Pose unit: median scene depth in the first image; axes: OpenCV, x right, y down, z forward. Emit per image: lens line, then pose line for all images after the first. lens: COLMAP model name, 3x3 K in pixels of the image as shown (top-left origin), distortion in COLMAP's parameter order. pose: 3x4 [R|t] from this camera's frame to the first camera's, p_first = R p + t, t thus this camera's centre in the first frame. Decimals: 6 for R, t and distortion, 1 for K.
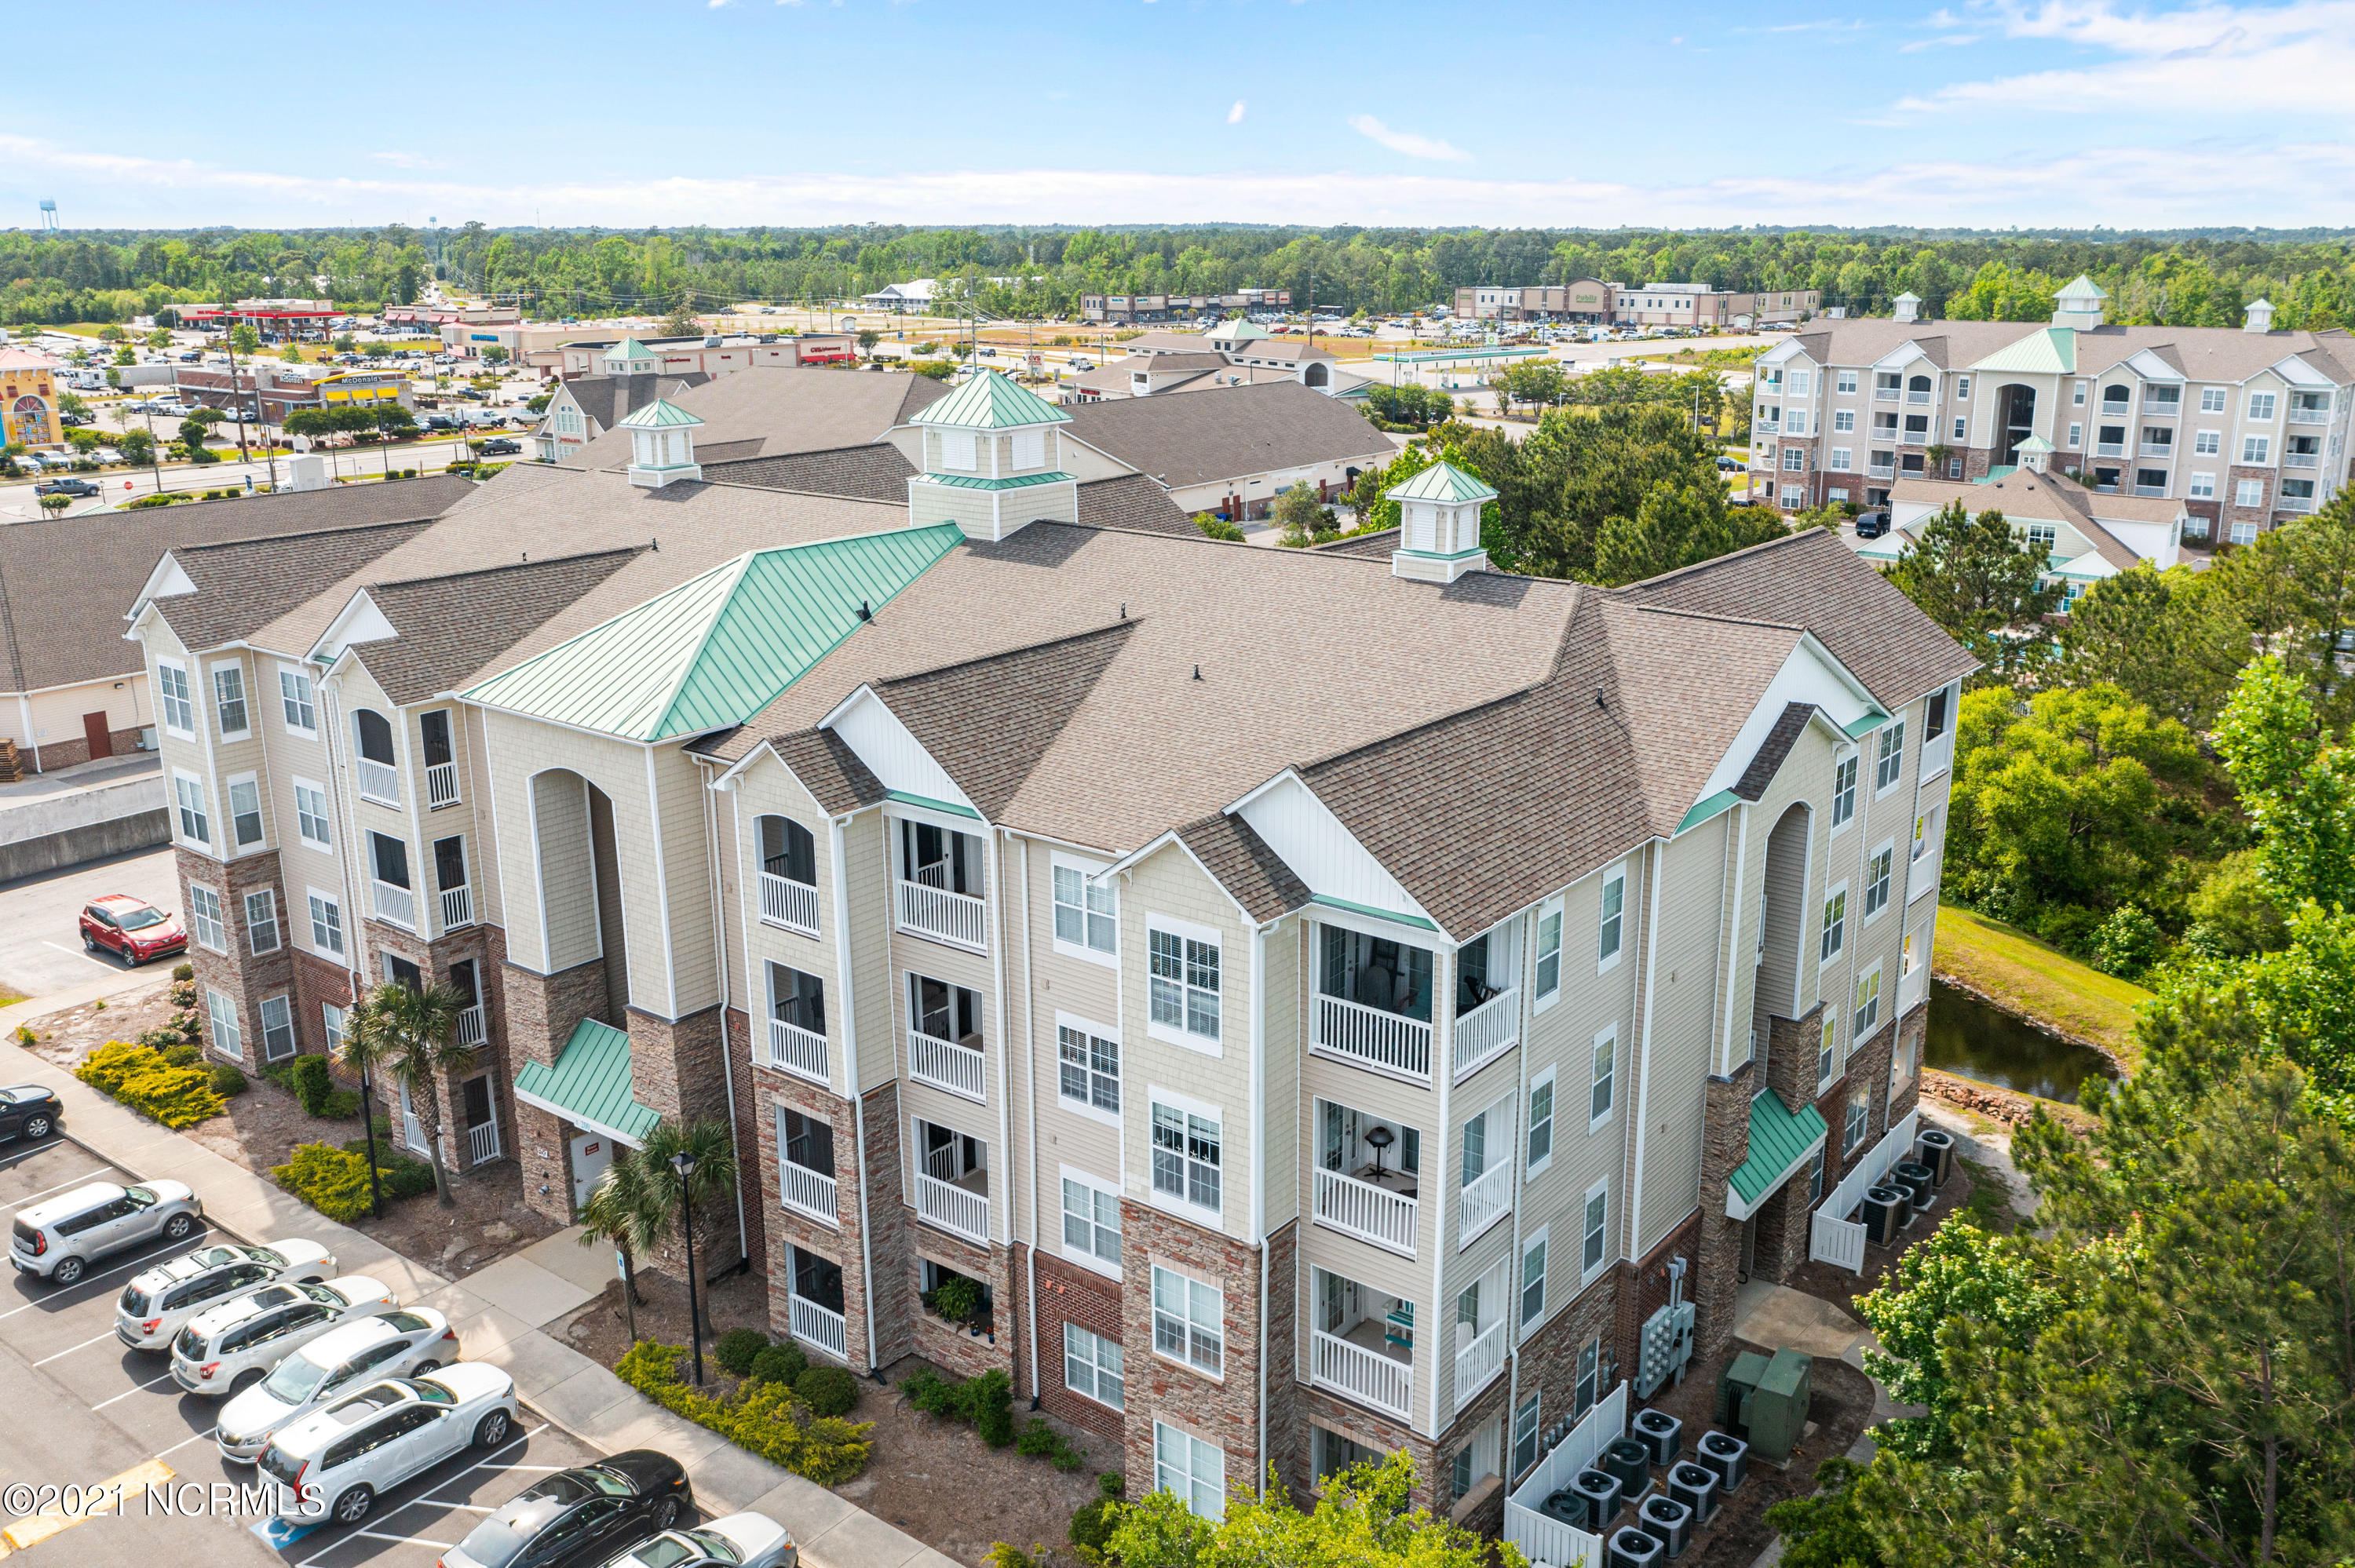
lens RADIAL K [[2045.8, 0, 1196.8], [0, 2045.8, 740.4], [0, 0, 1]] dist [0.002582, 0.009616]
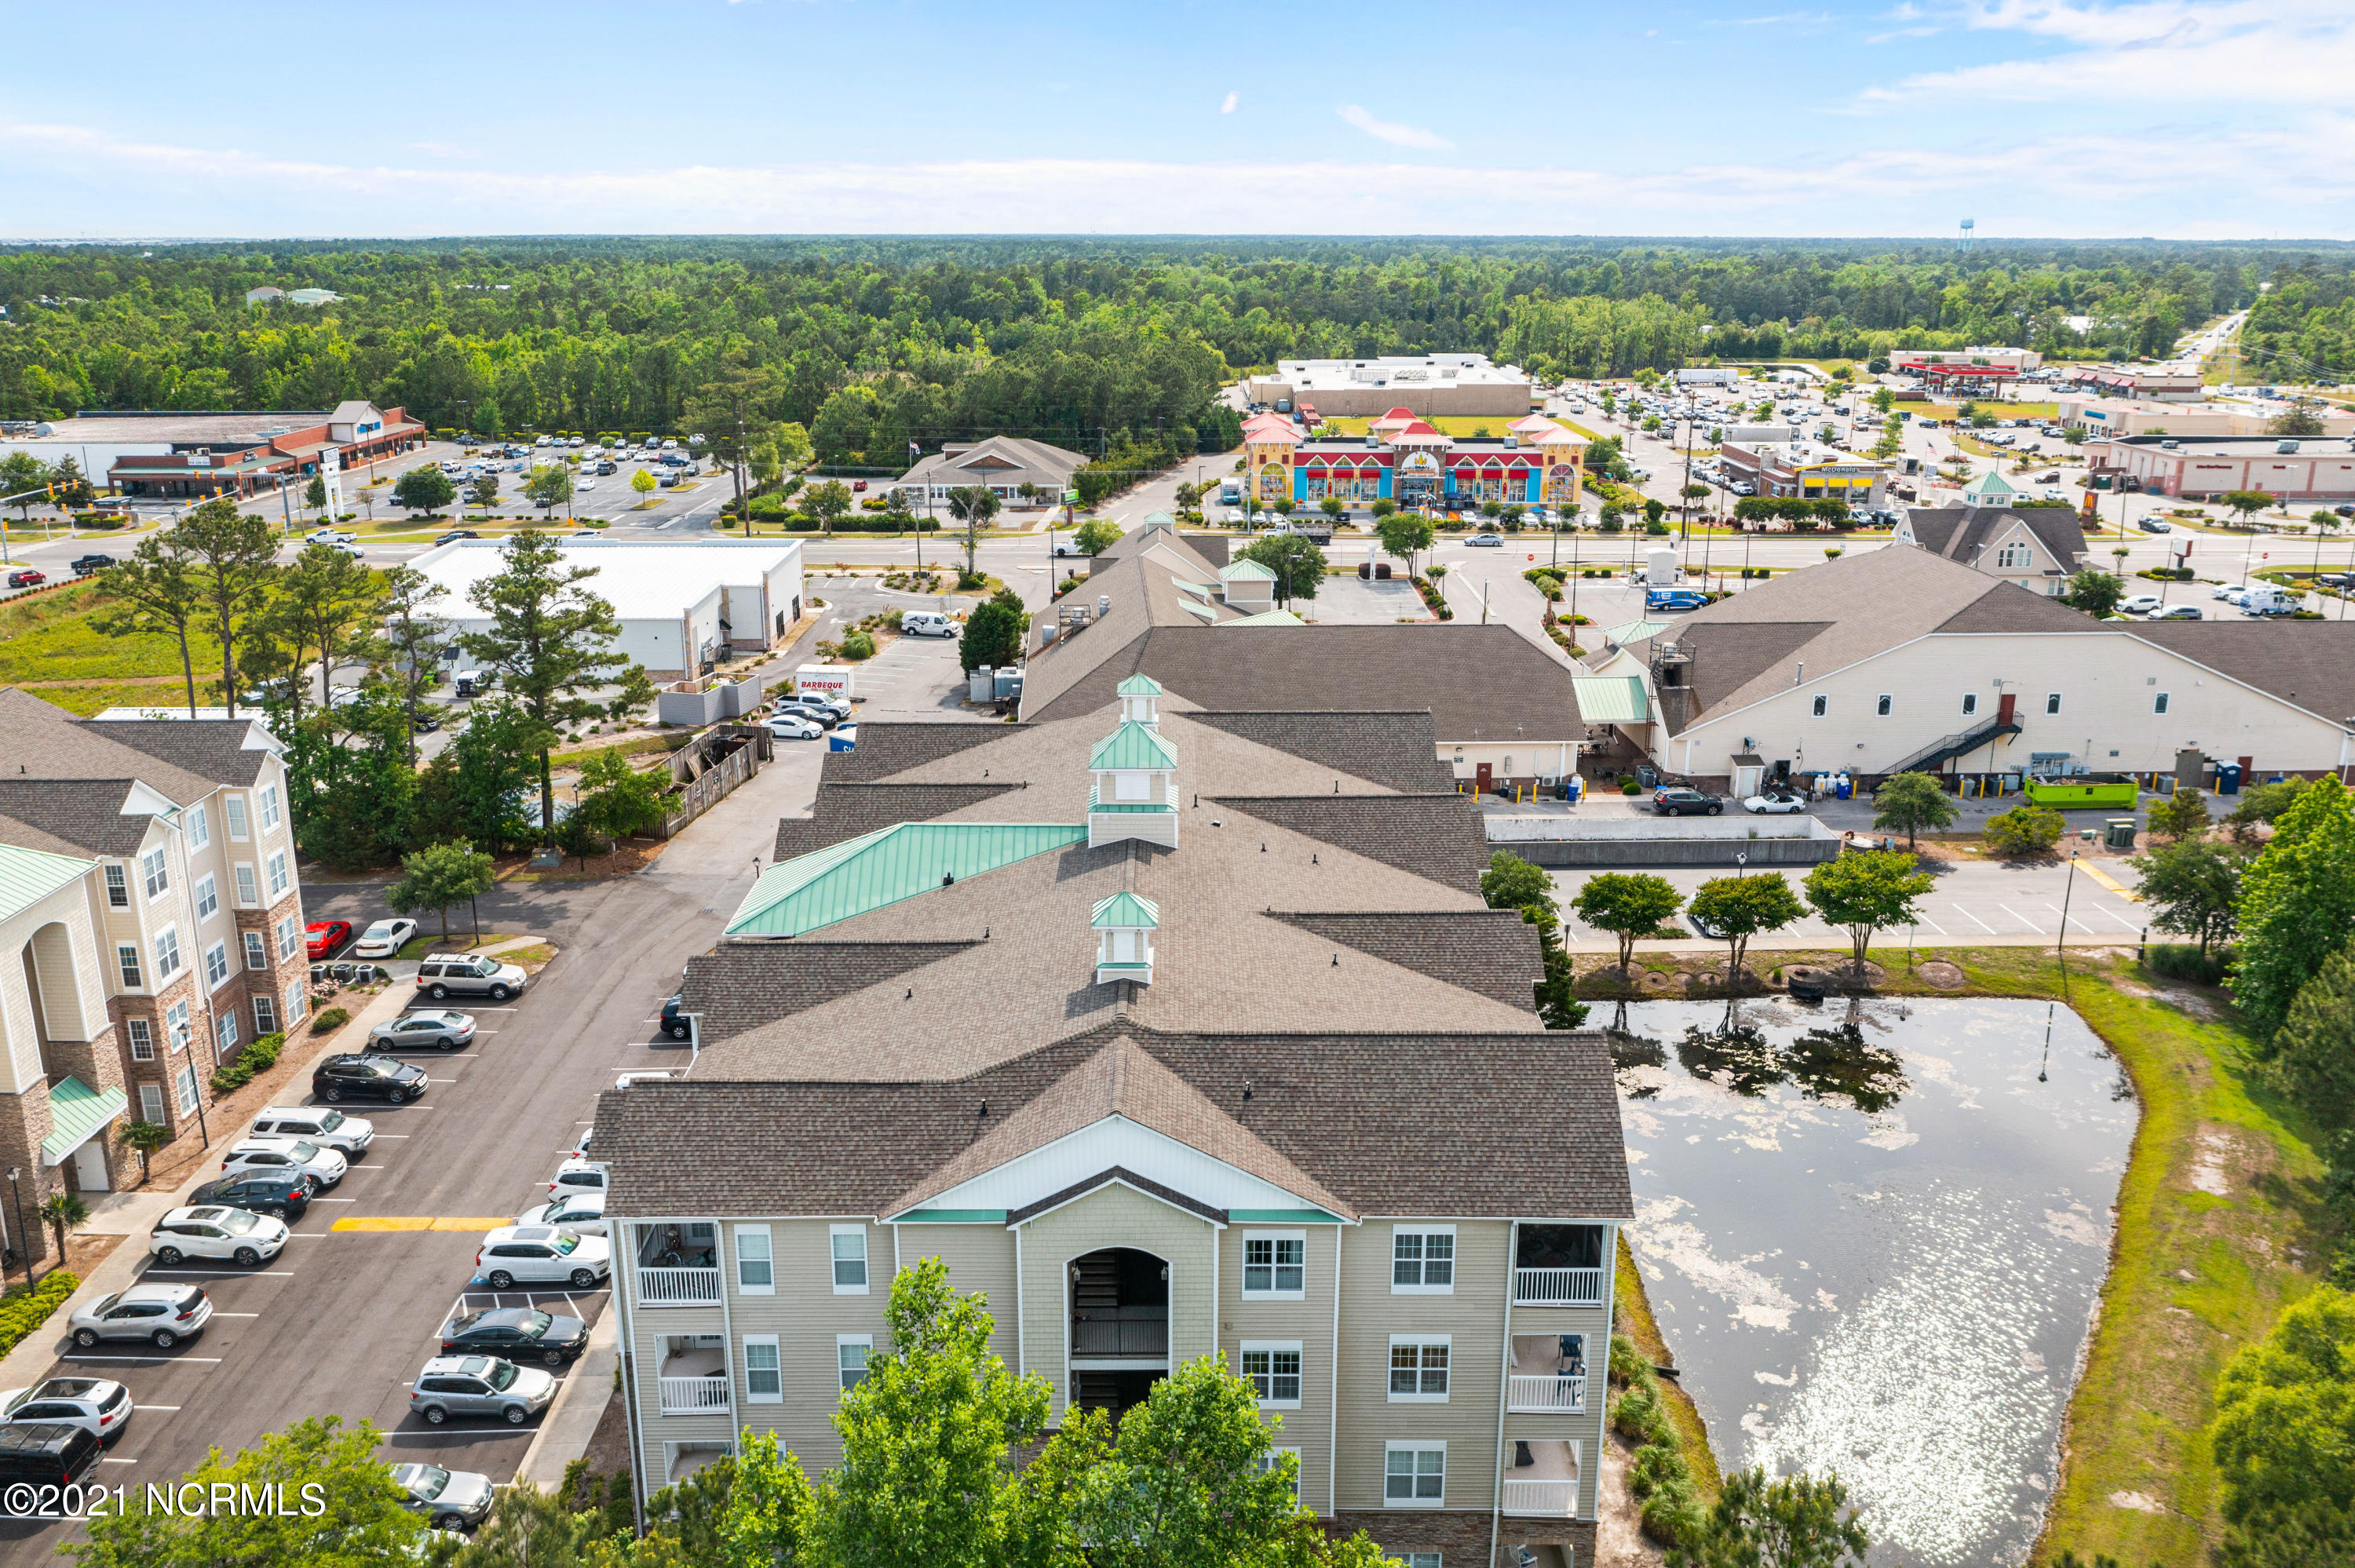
lens RADIAL K [[1976.6, 0, 1205.1], [0, 1976.6, 708.7], [0, 0, 1]] dist [0.000885, 0.005982]
pose [[0.611654, 0.201838, -0.764945, 1.069371], [-0.200430, 0.974897, 0.096971, -0.376748], [0.765315, 0.094005, 0.636754, 0.236566]]
